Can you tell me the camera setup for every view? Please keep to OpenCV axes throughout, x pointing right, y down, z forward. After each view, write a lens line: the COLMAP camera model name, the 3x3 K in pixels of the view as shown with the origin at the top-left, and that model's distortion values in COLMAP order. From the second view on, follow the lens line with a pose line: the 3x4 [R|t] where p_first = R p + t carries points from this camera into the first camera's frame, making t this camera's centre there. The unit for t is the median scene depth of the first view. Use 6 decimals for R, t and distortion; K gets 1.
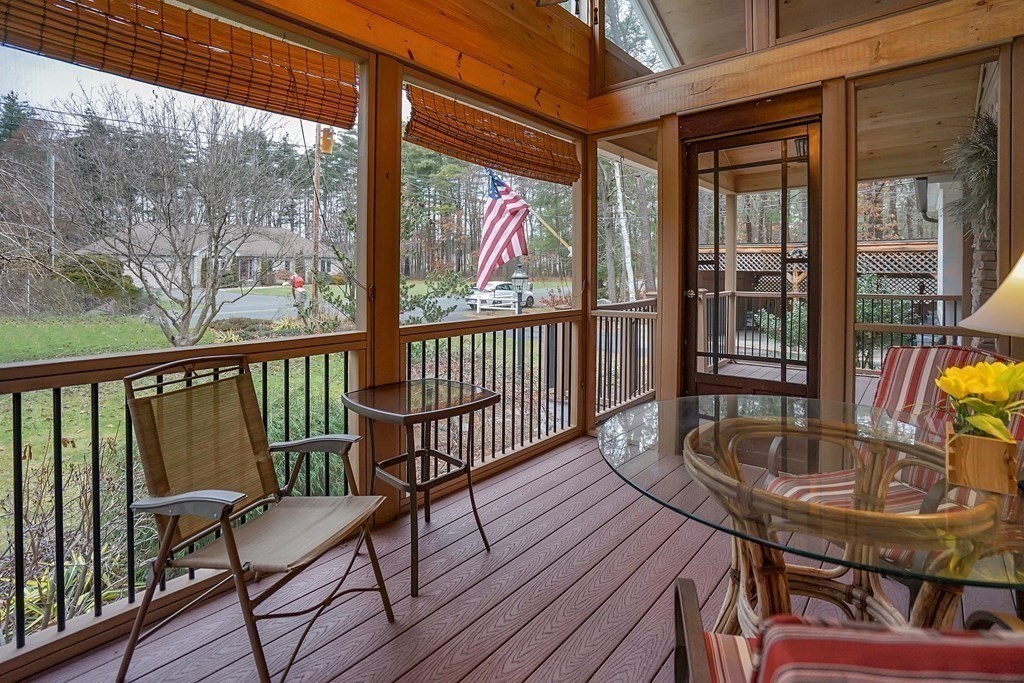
lens RADIAL K [[475.2, 0, 516.2], [0, 475.2, 325.7], [0, 0, 1]] dist [-0.041738, 0.017044]
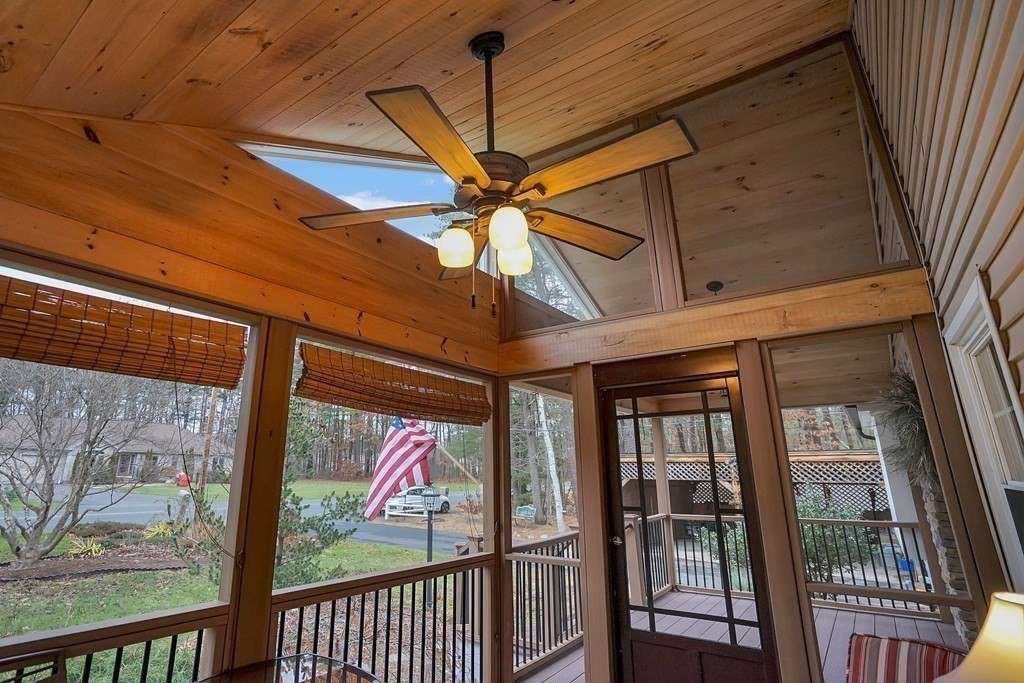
lens RADIAL K [[505.5, 0, 461.2], [0, 505.5, 344.7], [0, 0, 1]] dist [-0.049069, 0.026318]
pose [[0.998822, 0.039093, 0.028759, 0.043979], [-0.029286, 0.958035, -0.285150, -0.169778], [-0.038700, 0.283972, 0.958051, 0.014932]]
